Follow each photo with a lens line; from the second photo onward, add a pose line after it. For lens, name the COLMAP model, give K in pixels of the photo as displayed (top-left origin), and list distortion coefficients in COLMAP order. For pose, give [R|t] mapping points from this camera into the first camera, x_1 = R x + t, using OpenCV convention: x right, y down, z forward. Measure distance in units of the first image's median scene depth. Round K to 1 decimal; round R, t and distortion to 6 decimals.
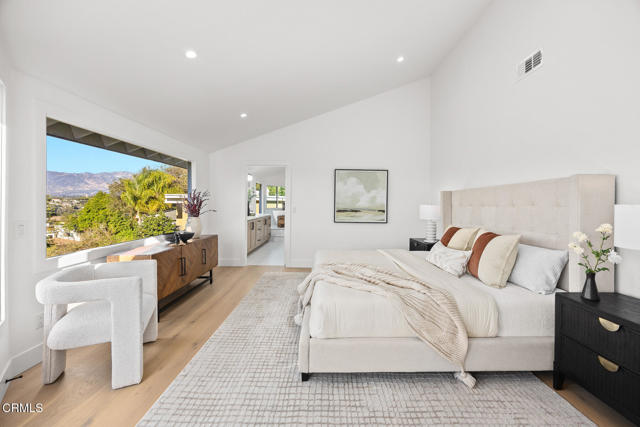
lens RADIAL K [[248.6, 0, 323.4], [0, 248.6, 207.8], [0, 0, 1]] dist [-0.007038, 0.000025]
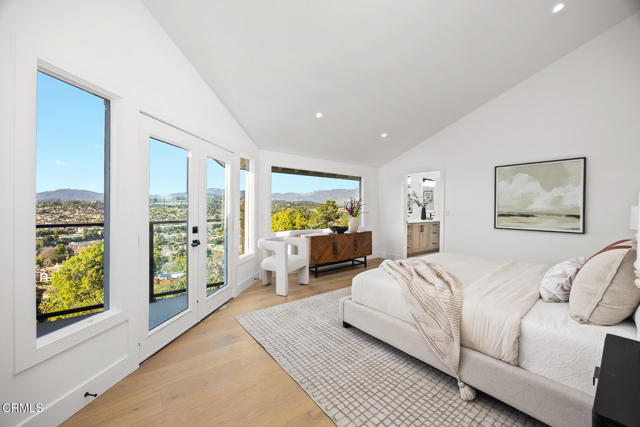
lens RADIAL K [[248.6, 0, 323.4], [0, 248.6, 212.3], [0, 0, 1]] dist [-0.007038, 0.000025]
pose [[0.613577, 0.005866, -0.789613, 0.357685], [-0.013668, 0.999901, -0.003193, 0.014124], [0.789516, 0.012751, 0.613597, 0.004078]]
